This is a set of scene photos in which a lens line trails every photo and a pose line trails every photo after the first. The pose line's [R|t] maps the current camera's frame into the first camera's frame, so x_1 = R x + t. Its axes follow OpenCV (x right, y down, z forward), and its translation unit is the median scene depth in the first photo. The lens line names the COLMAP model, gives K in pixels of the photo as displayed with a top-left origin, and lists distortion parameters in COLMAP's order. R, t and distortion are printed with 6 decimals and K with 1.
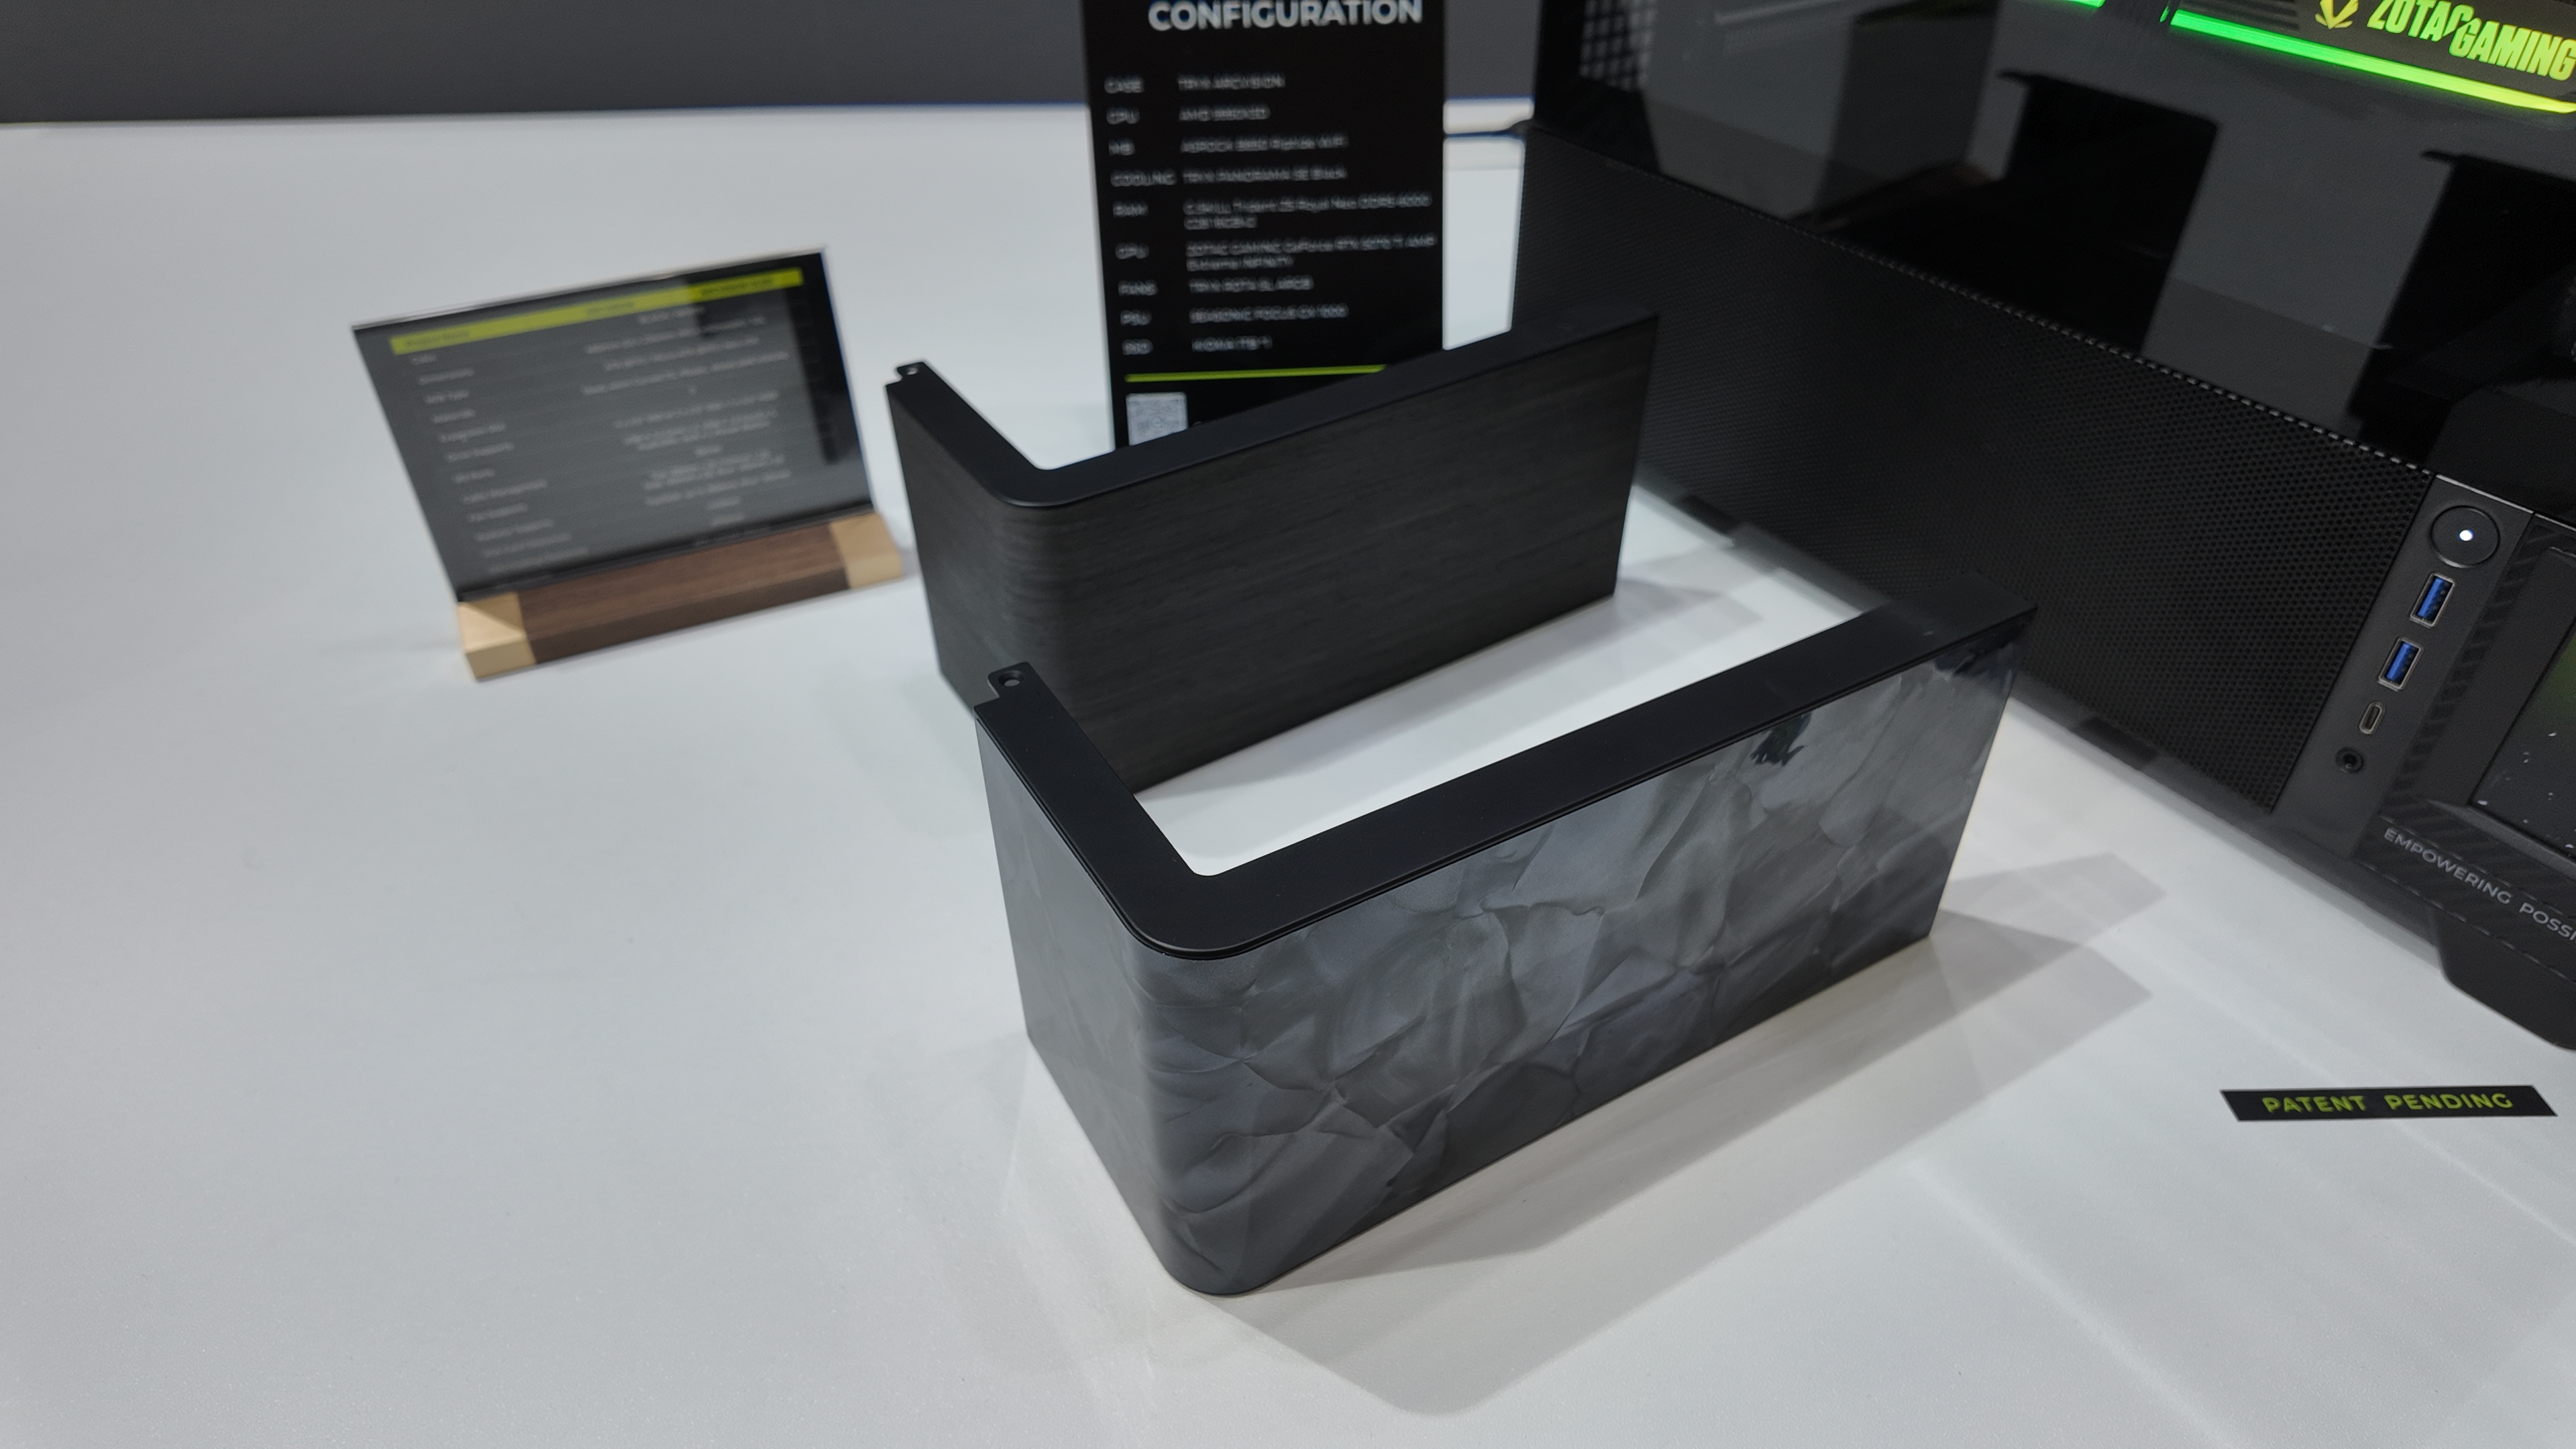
lens RADIAL K [[1507.8, 0, 1299.7], [0, 1507.8, 755.9], [0, 0, 1]] dist [0.116490, -0.163860]
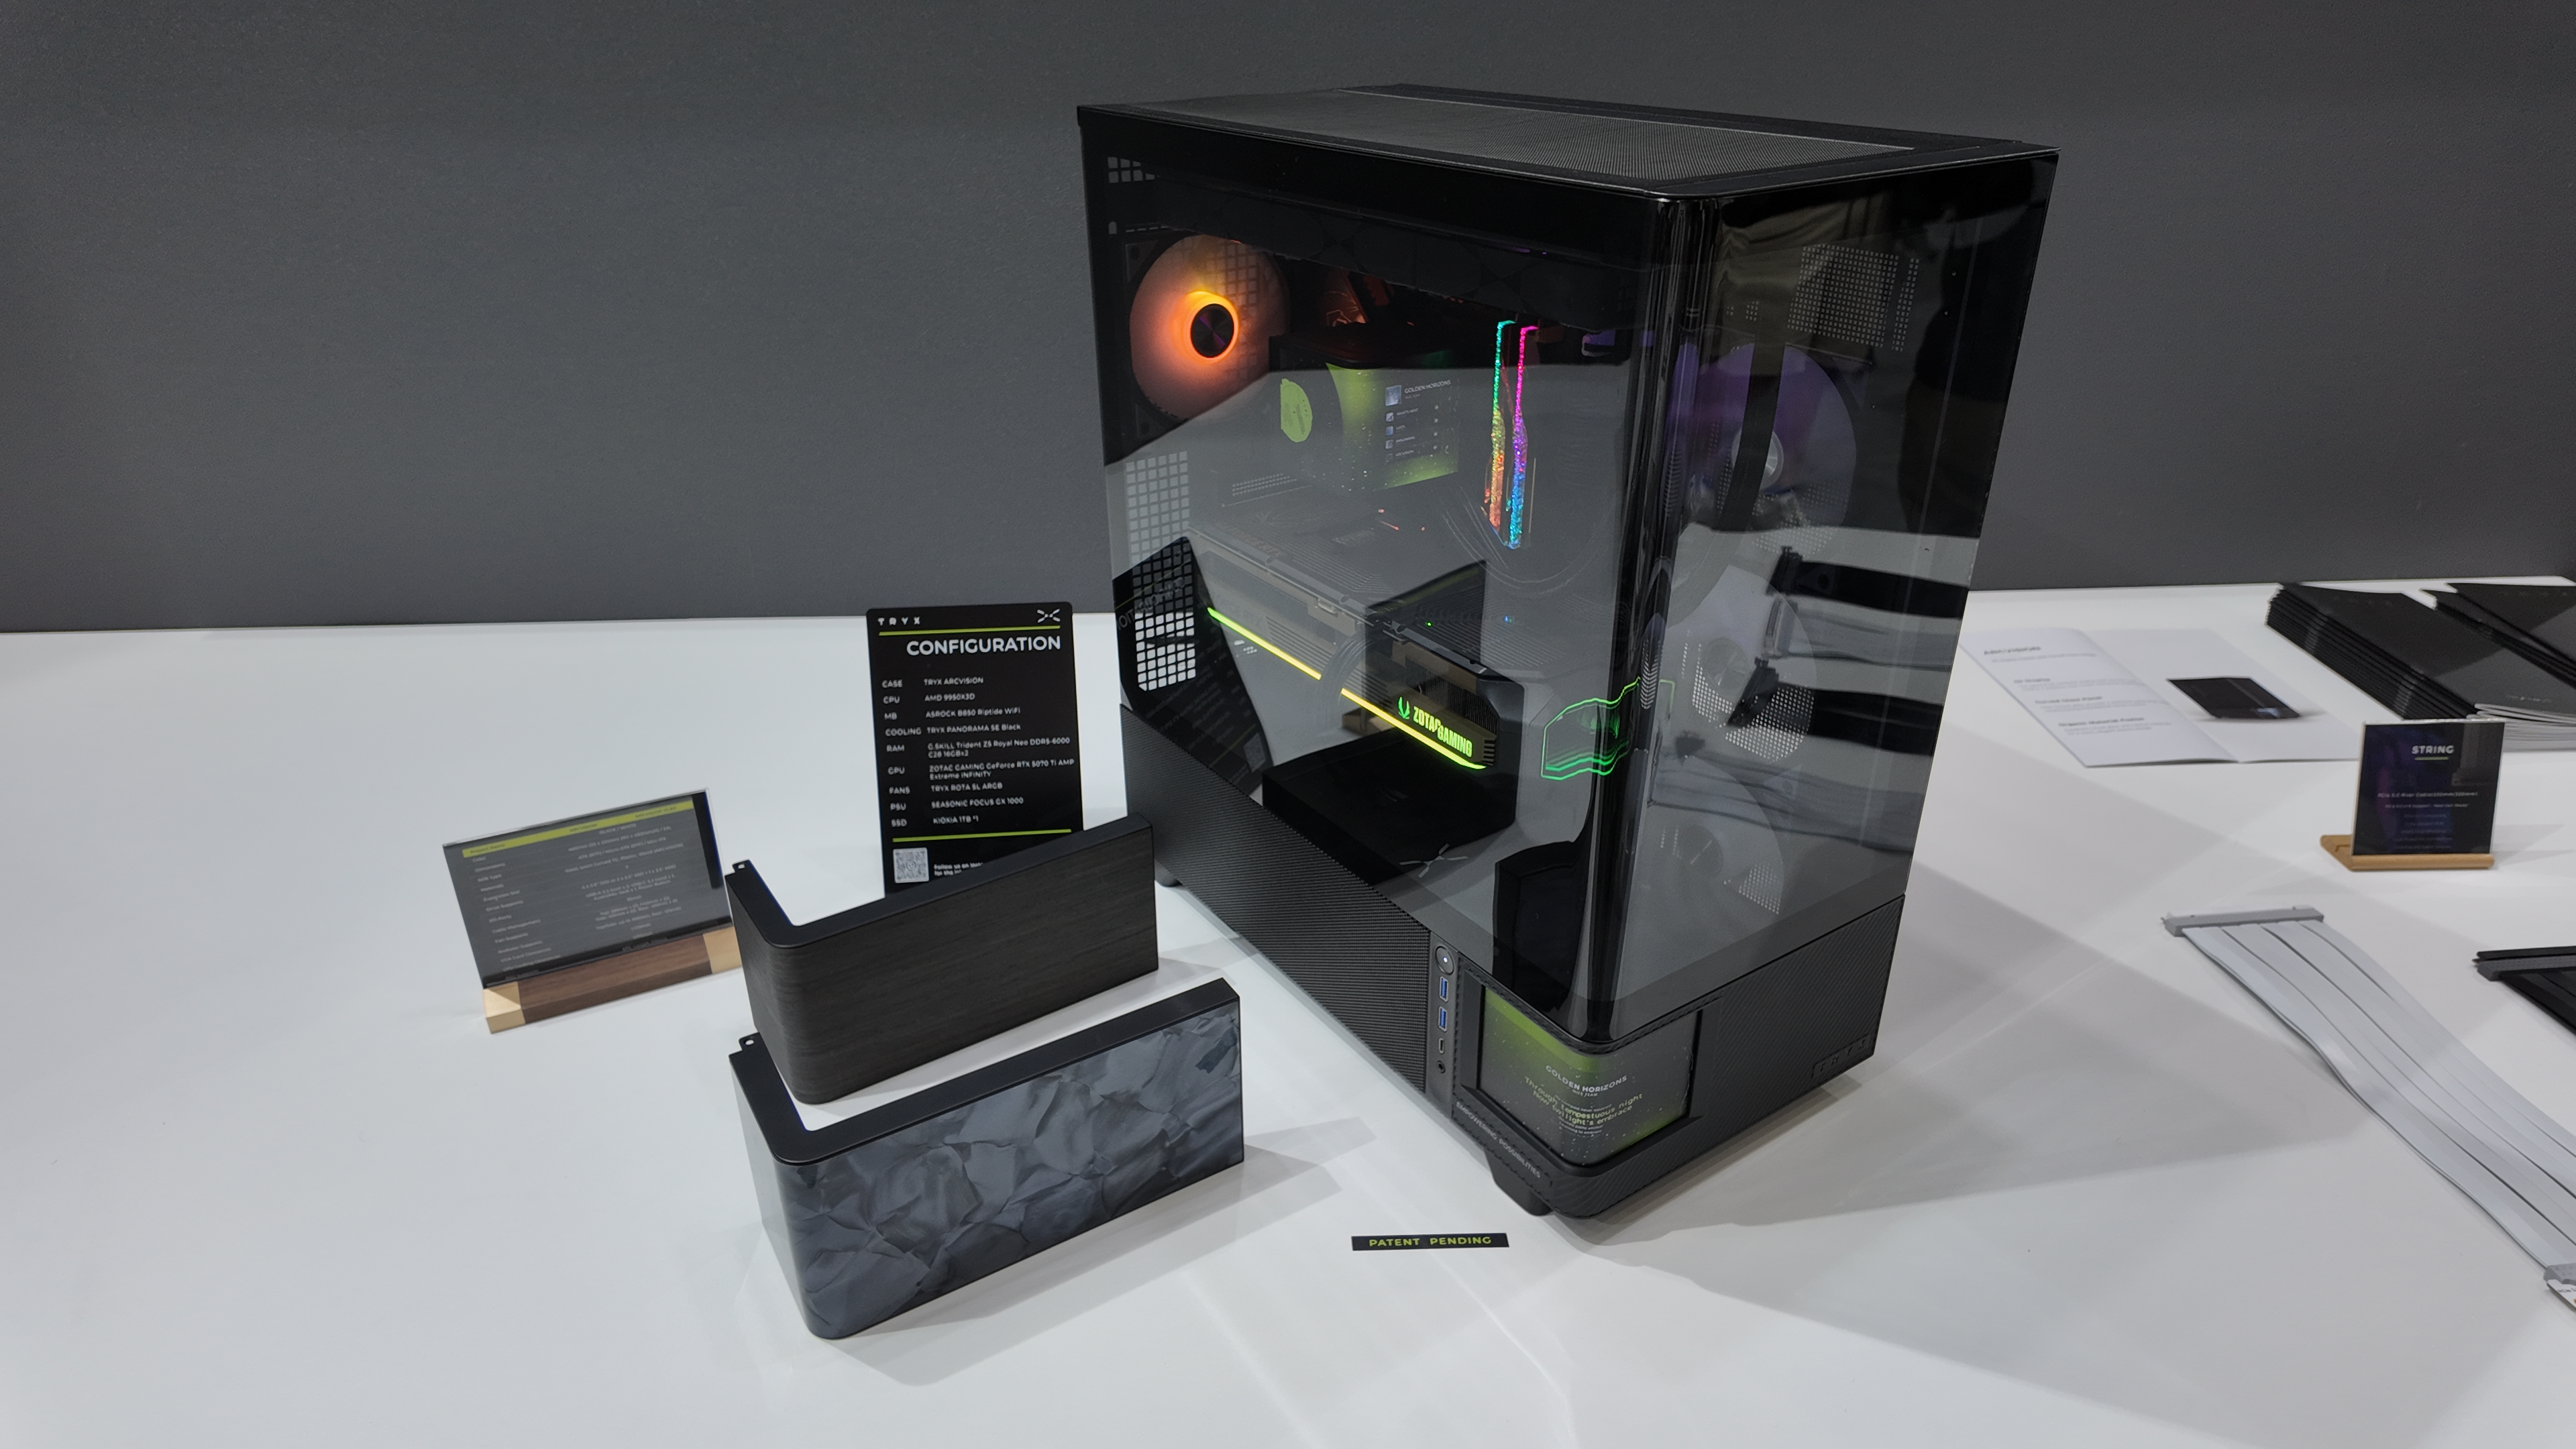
lens RADIAL K [[1507.8, 0, 1299.7], [0, 1507.8, 755.9], [0, 0, 1]] dist [0.116490, -0.163860]
pose [[0.999876, -0.007202, 0.013996, 0.372414], [0.009692, 0.982328, -0.186915, -0.022562], [-0.012402, 0.187028, 0.982276, -0.808792]]
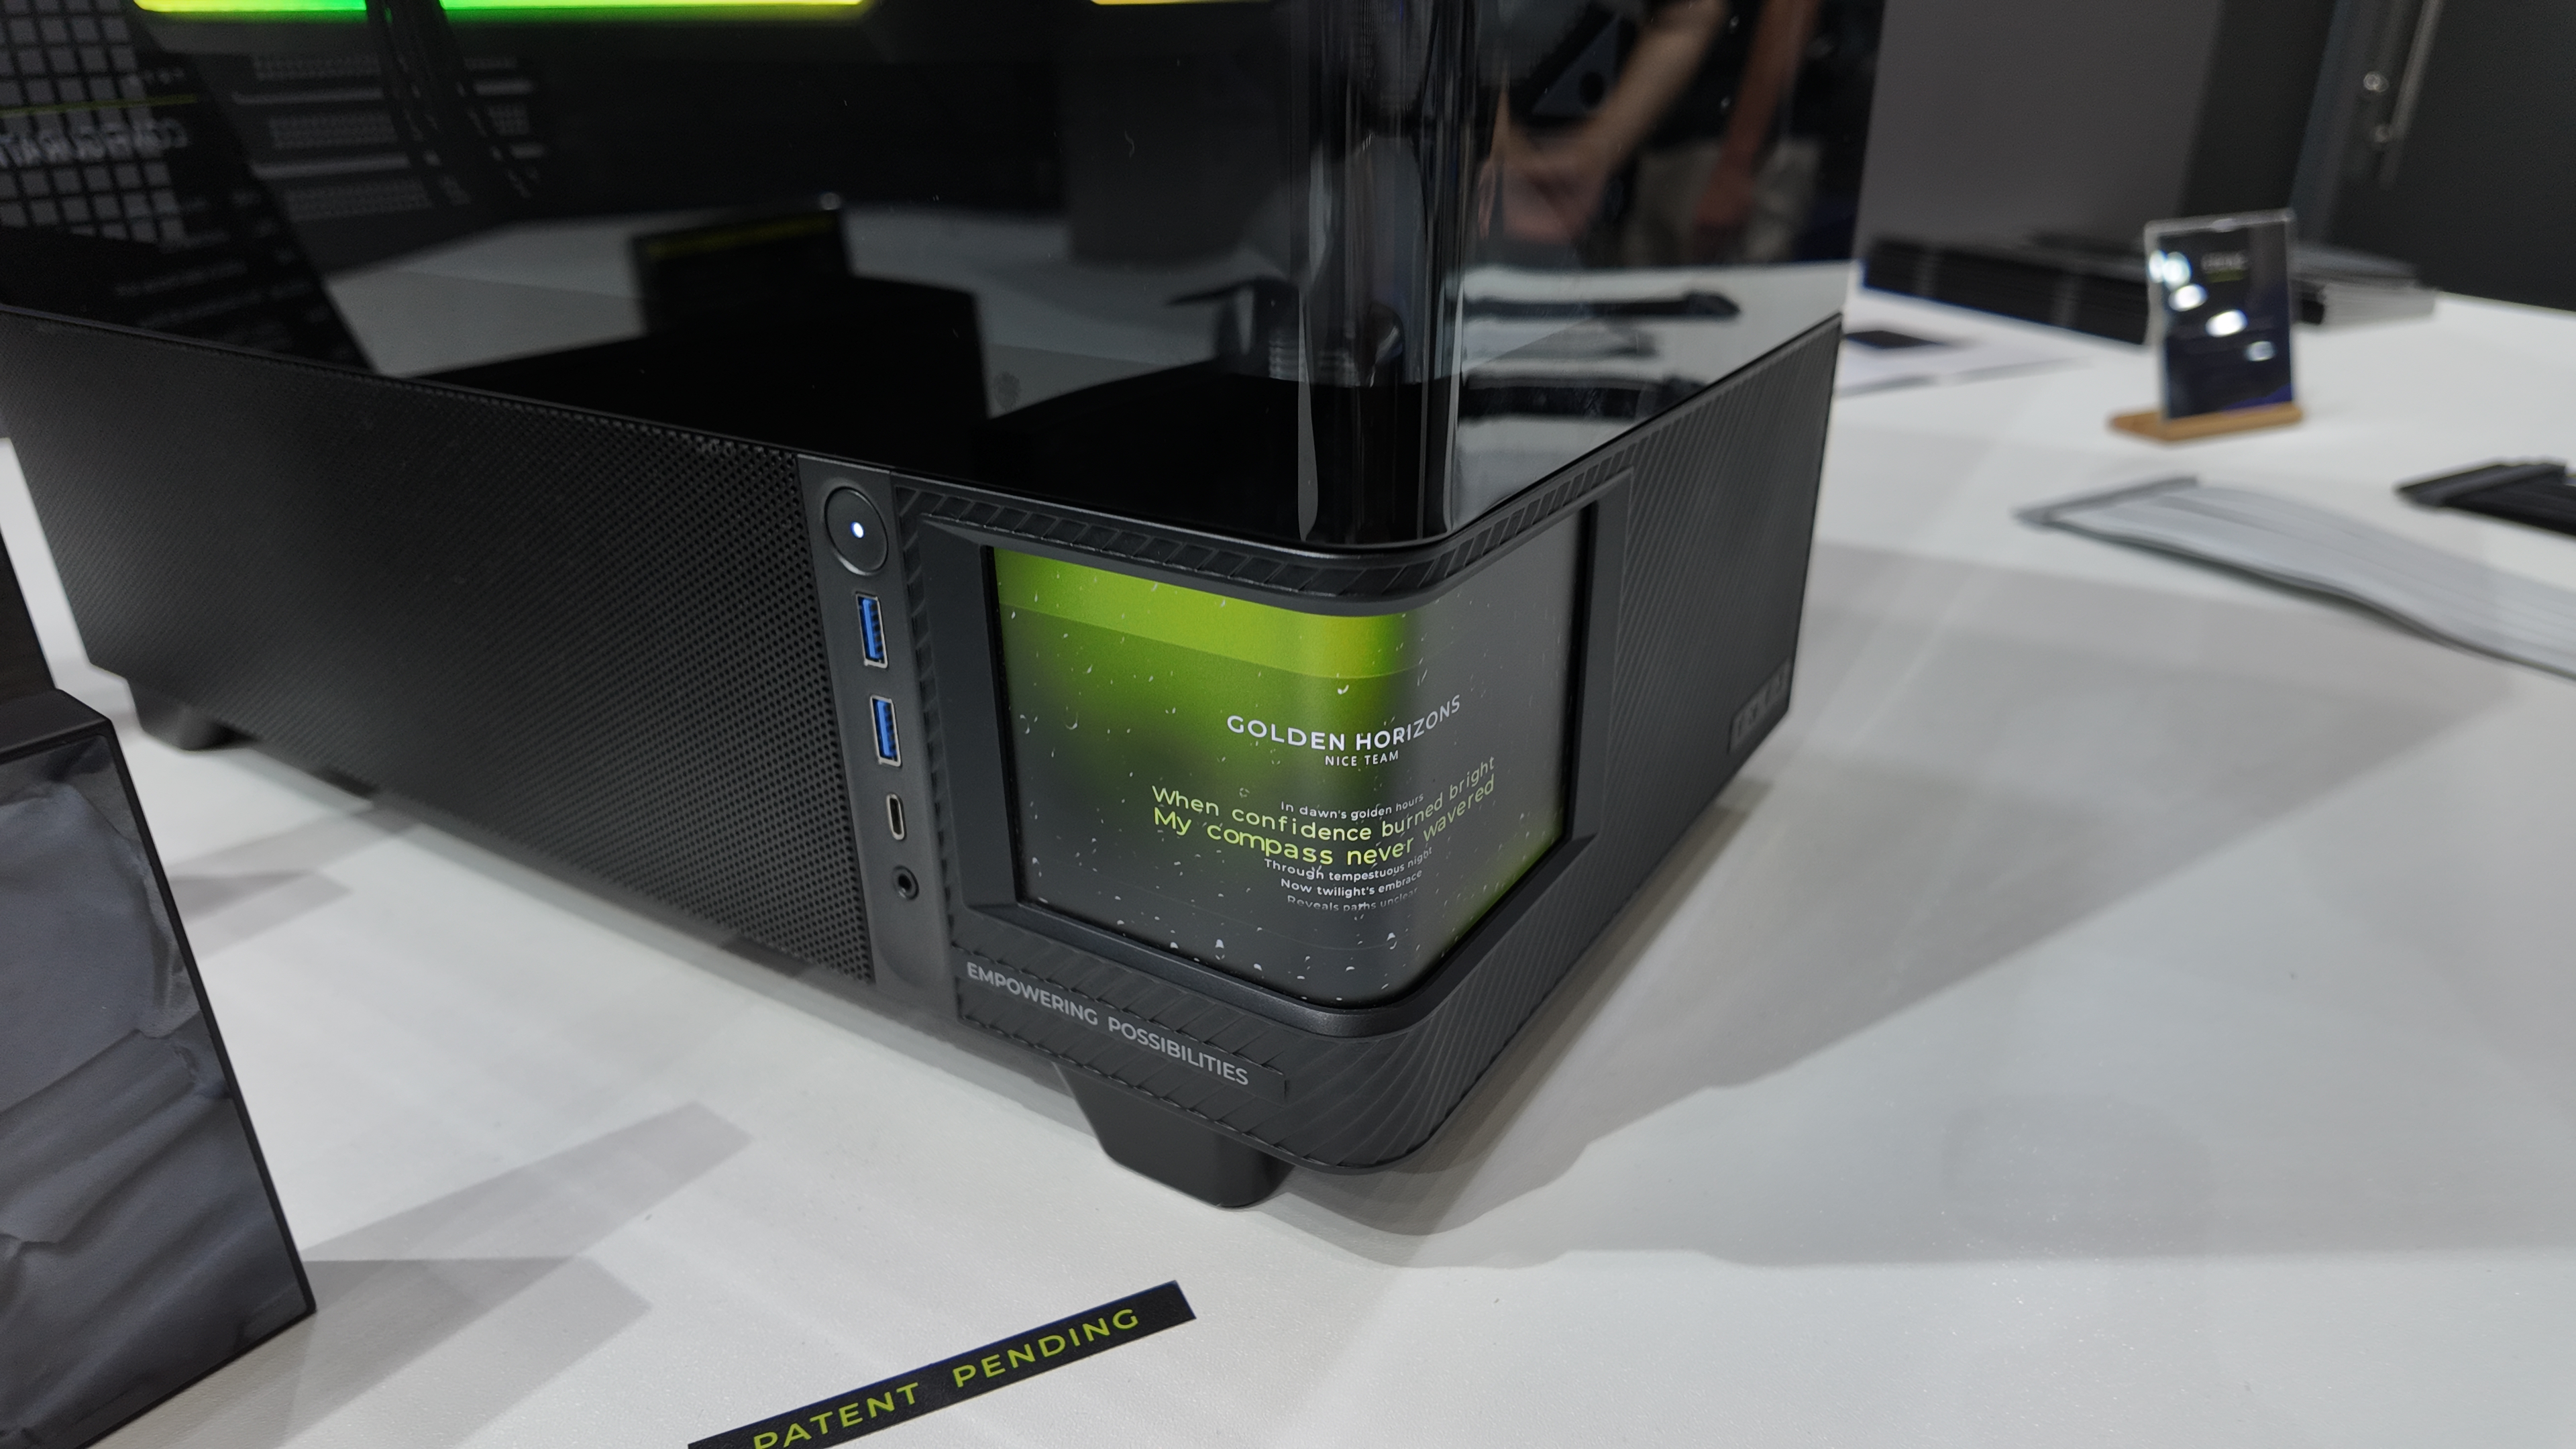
lens RADIAL K [[1507.8, 0, 1299.7], [0, 1507.8, 755.9], [0, 0, 1]] dist [0.116490, -0.163860]
pose [[0.912760, -0.170740, 0.371102, 0.471130], [0.257343, 0.945864, -0.197779, 0.105406], [-0.317243, 0.276026, 0.907285, 0.221680]]
